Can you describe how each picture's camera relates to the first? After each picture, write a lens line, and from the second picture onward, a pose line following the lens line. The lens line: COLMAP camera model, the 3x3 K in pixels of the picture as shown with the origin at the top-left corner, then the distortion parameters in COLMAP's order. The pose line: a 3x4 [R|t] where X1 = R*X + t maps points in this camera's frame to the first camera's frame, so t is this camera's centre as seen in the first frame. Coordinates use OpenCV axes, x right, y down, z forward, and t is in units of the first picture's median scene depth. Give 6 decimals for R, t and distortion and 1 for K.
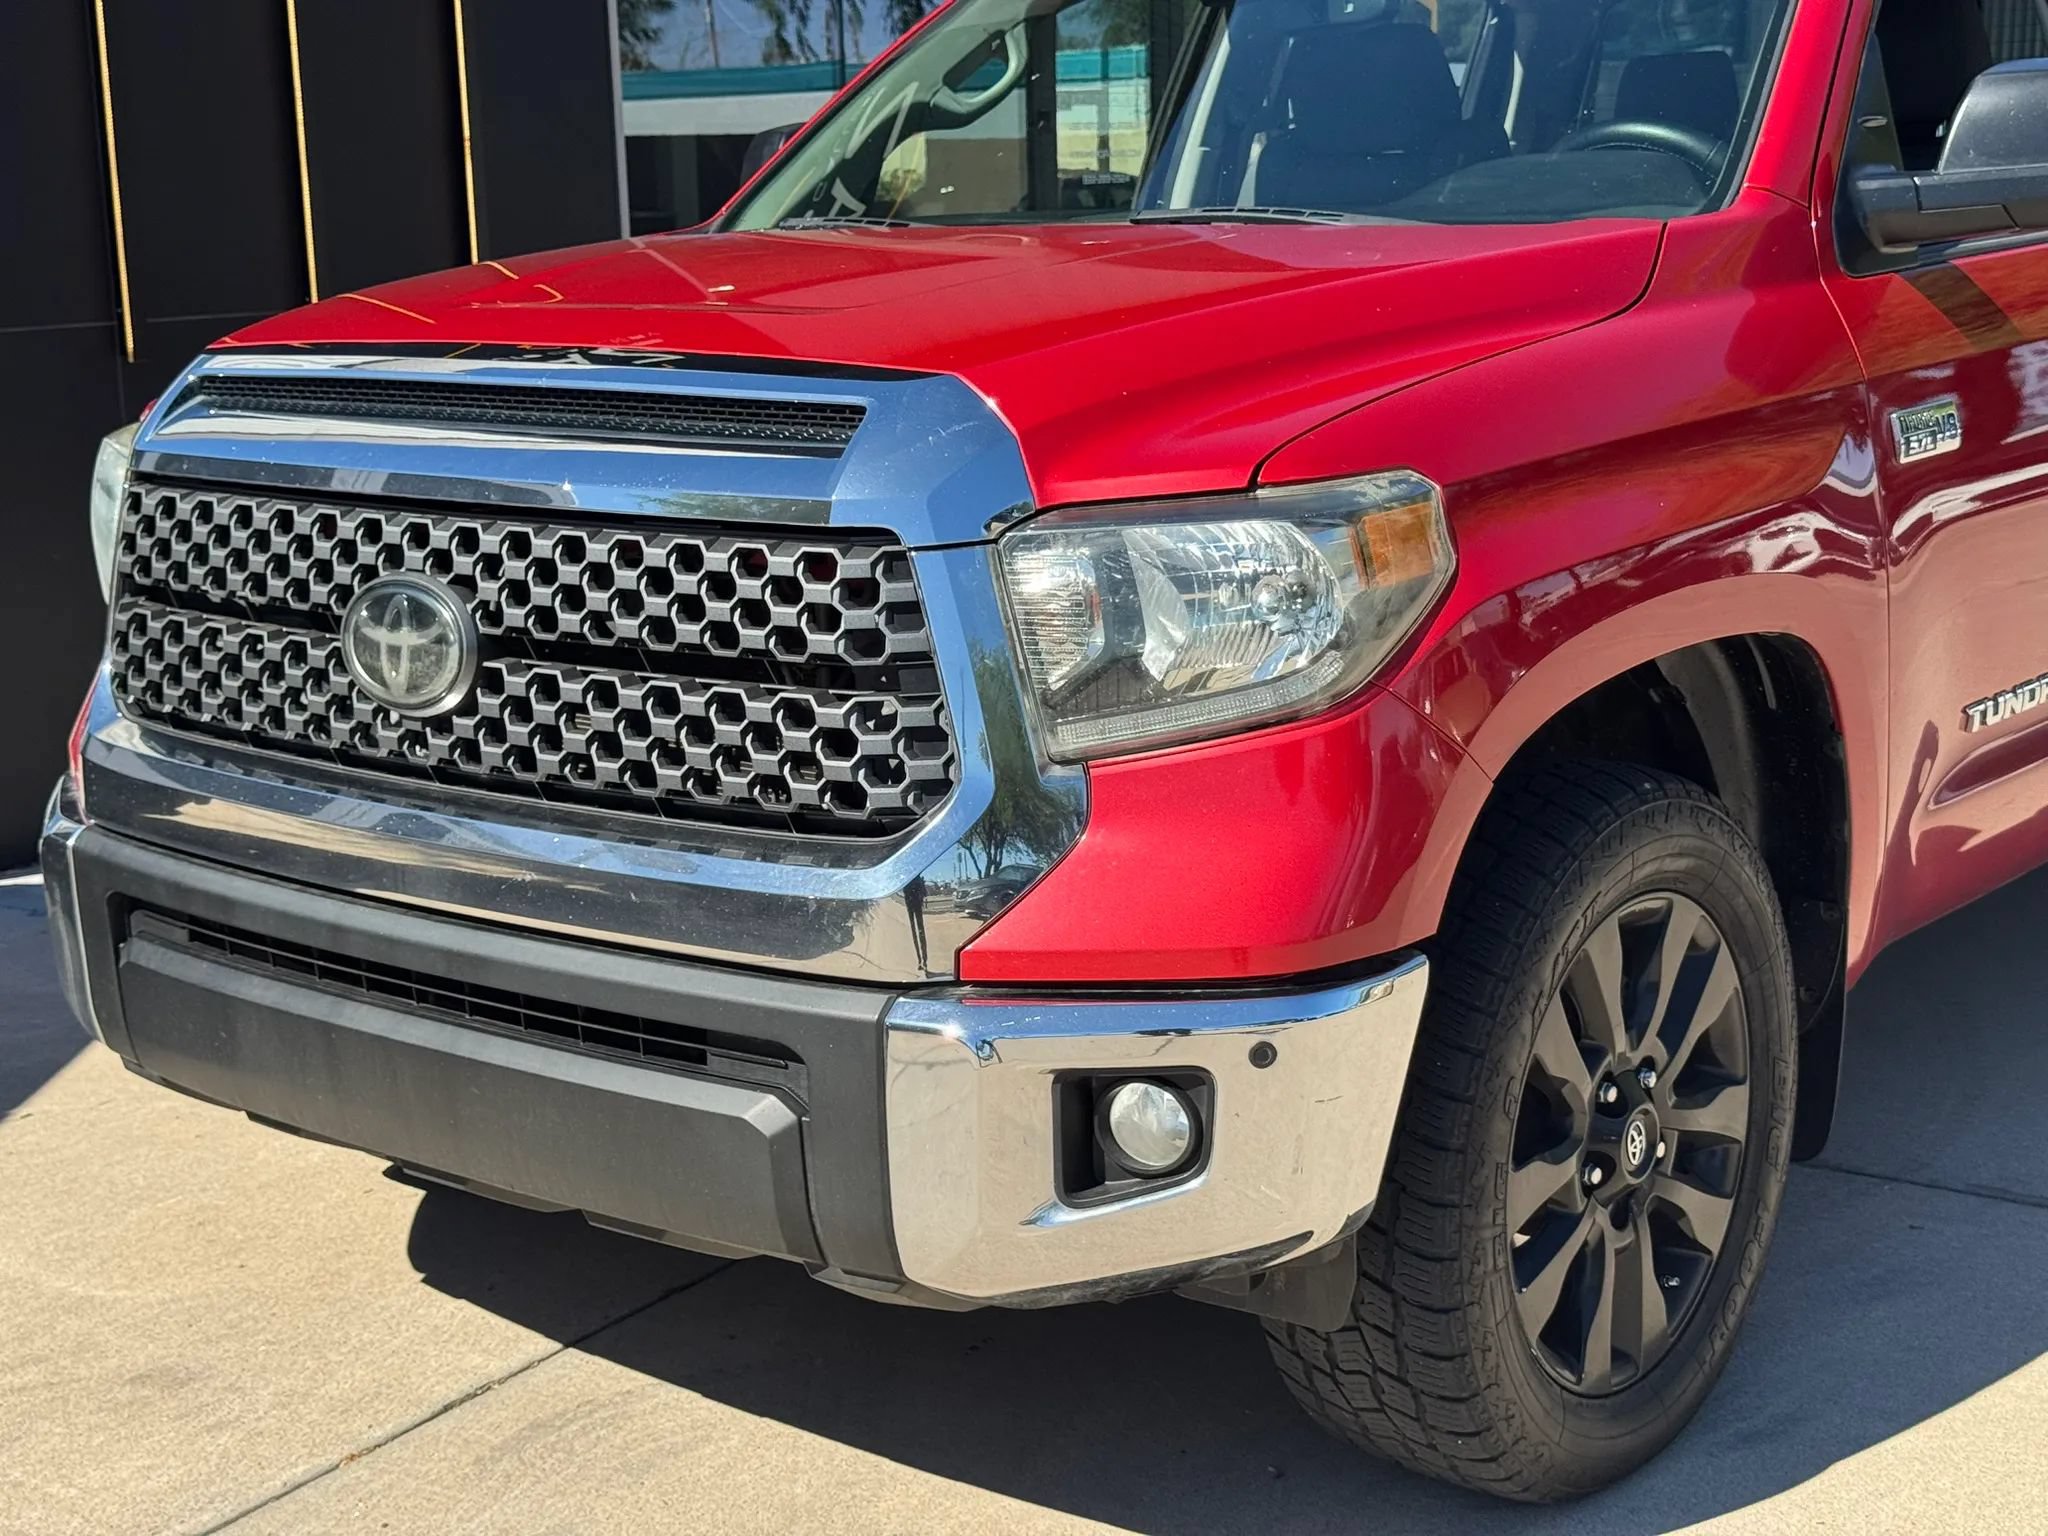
lens RADIAL K [[2883.1, 0, 1030.7], [0, 2883.1, 764.8], [0, 0, 1]] dist [0.125049, 0.000000]
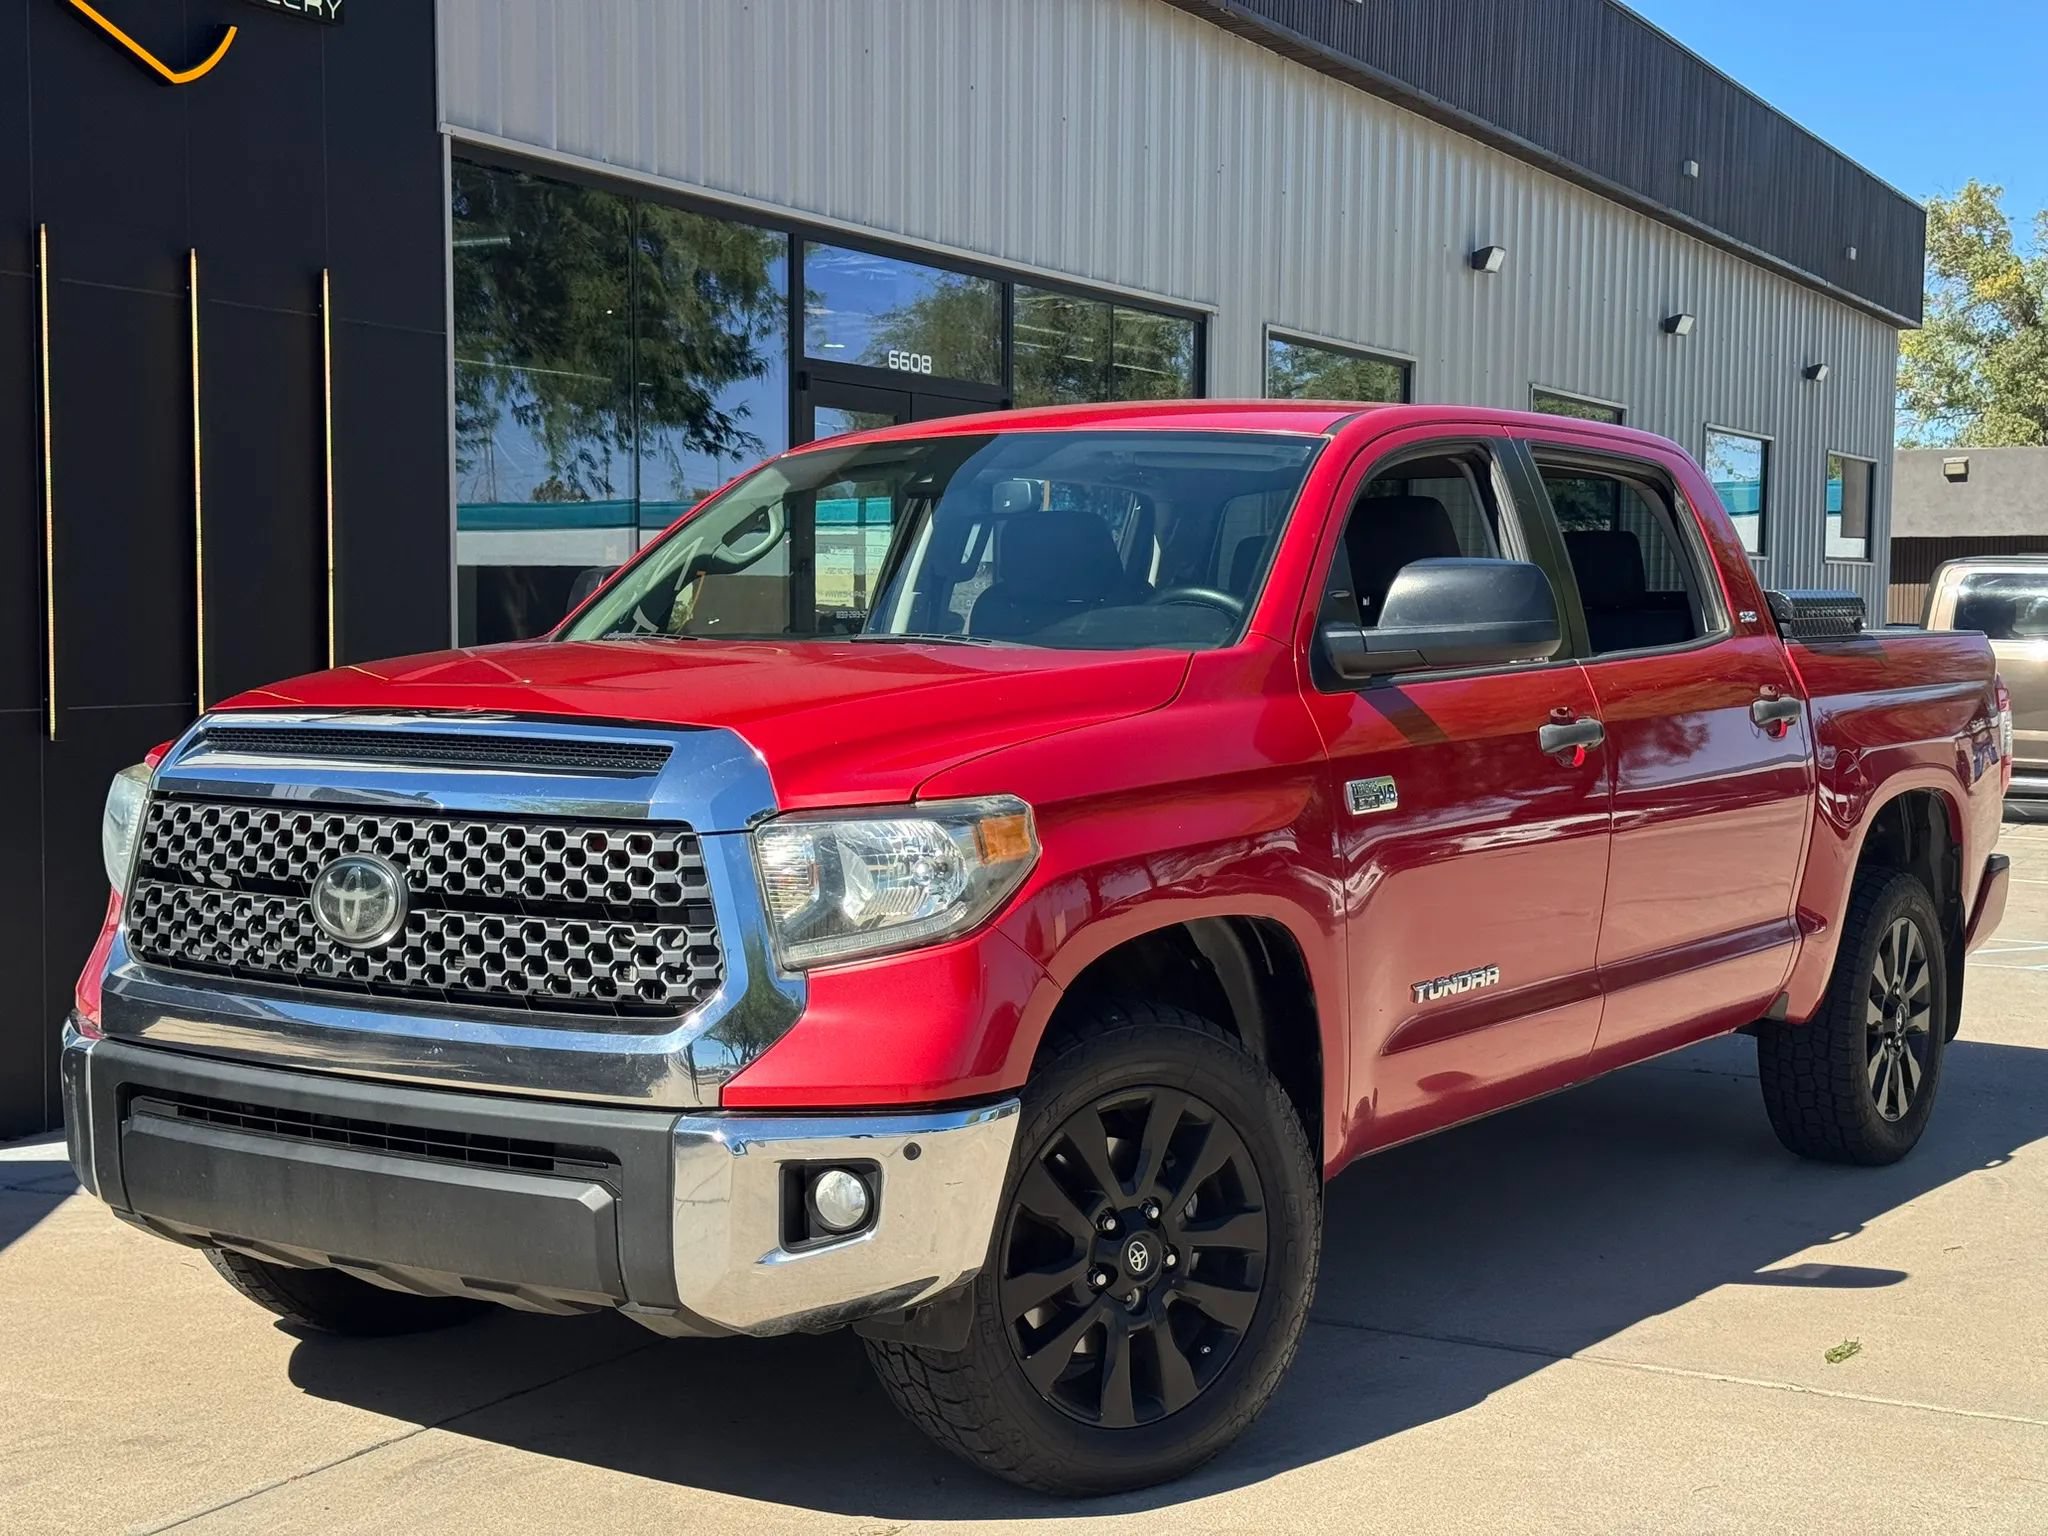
lens RADIAL K [[2883.1, 0, 1028.2], [0, 2883.1, 774.3], [0, 0, 1]] dist [0.125049, 0.000000]
pose [[0.996283, 0.024577, 0.082563, 0.006368], [-0.012429, 0.989420, -0.144547, 0.108958], [-0.085242, 0.142983, 0.986047, -0.535996]]
